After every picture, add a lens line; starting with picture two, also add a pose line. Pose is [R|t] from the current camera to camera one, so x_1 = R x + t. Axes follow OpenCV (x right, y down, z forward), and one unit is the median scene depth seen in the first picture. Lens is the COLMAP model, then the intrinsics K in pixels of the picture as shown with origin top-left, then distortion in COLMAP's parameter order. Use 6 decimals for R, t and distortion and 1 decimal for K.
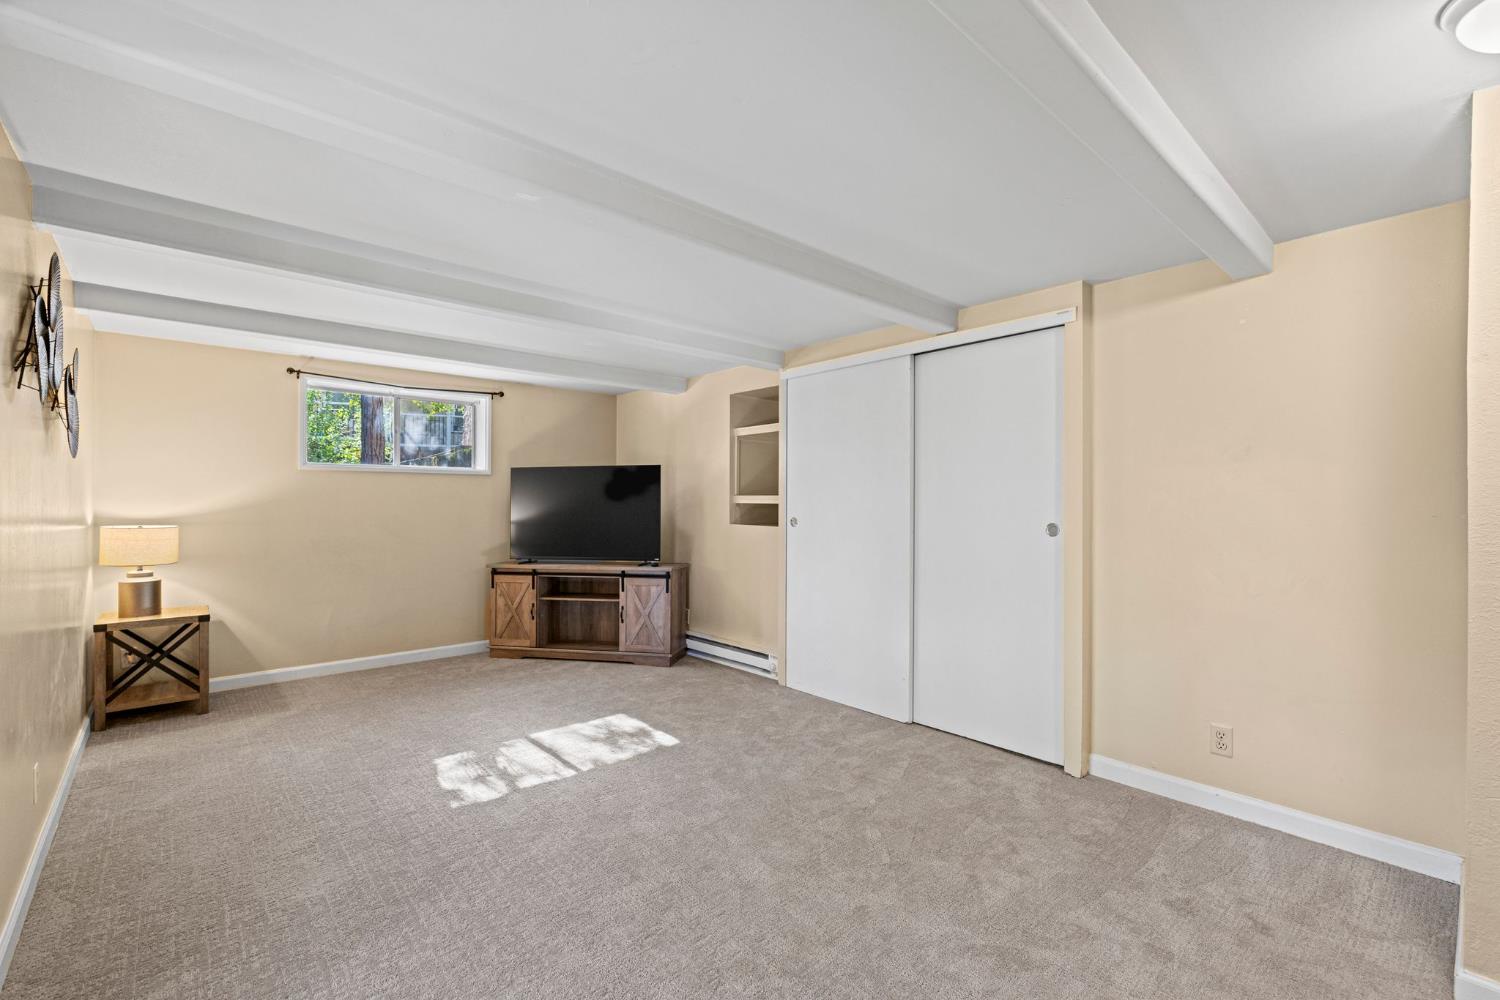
lens RADIAL K [[647.5, 0, 746.5], [0, 647.5, 503.4], [0, 0, 1]] dist [-0.000050, 0.000186]
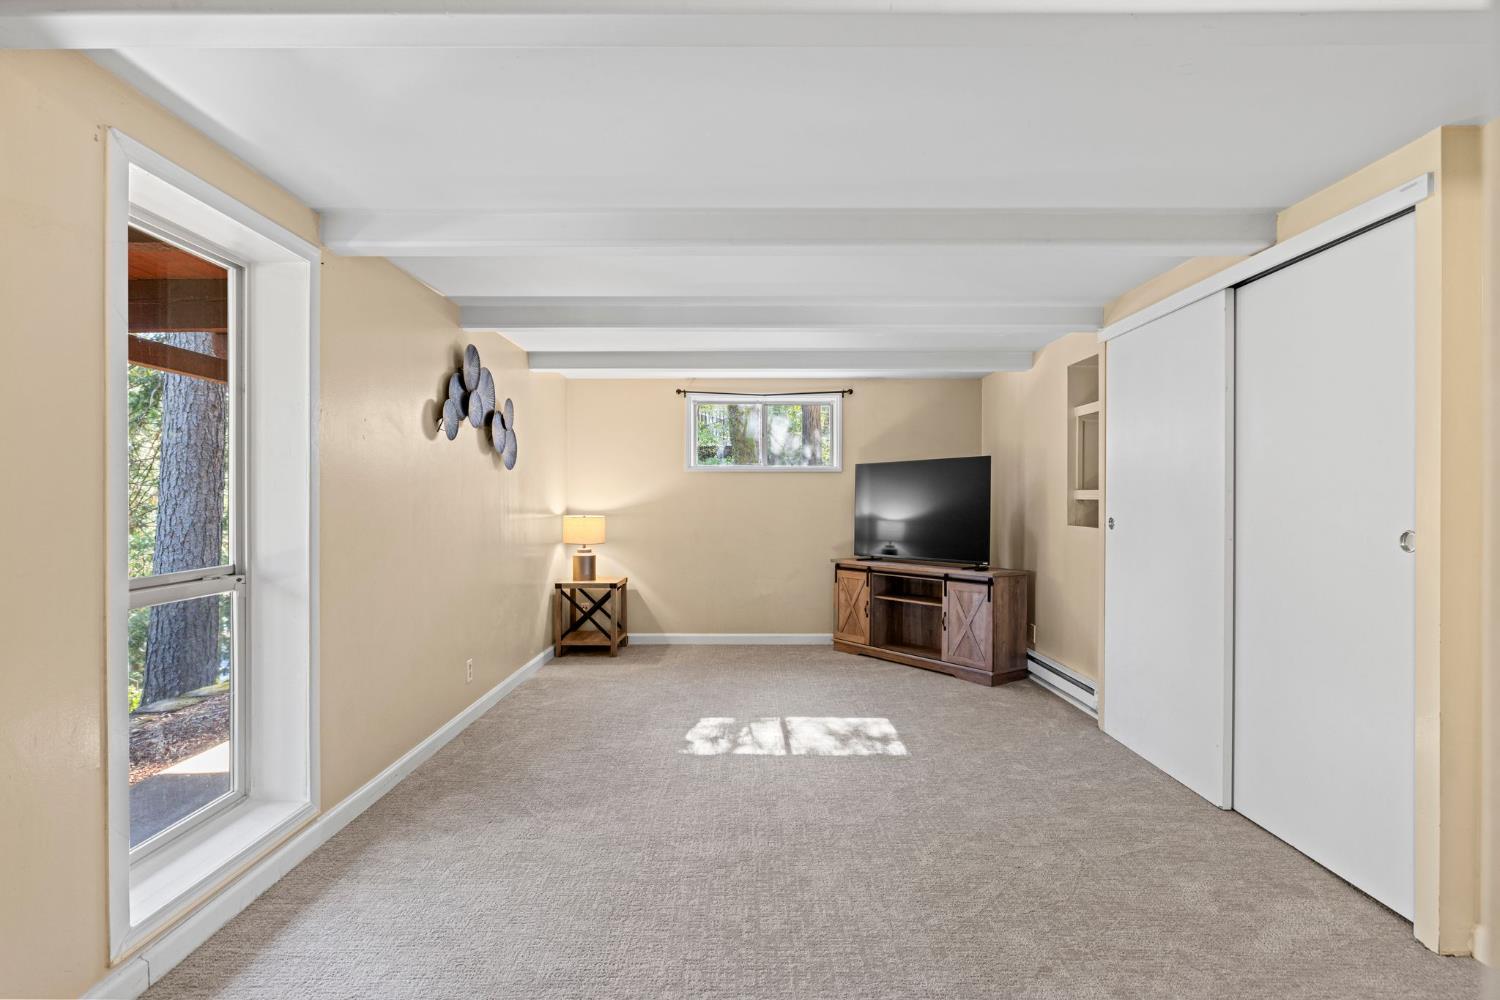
lens RADIAL K [[742.9, 0, 750.0], [0, 742.9, 500.0], [0, 0, 1]] dist [-0.000435, 0.000099]
pose [[0.745777, -0.000142, -0.666196, 0.337810], [-0.000723, 0.999999, -0.001023, 0.001986], [0.666195, 0.001245, 0.745776, 0.038807]]
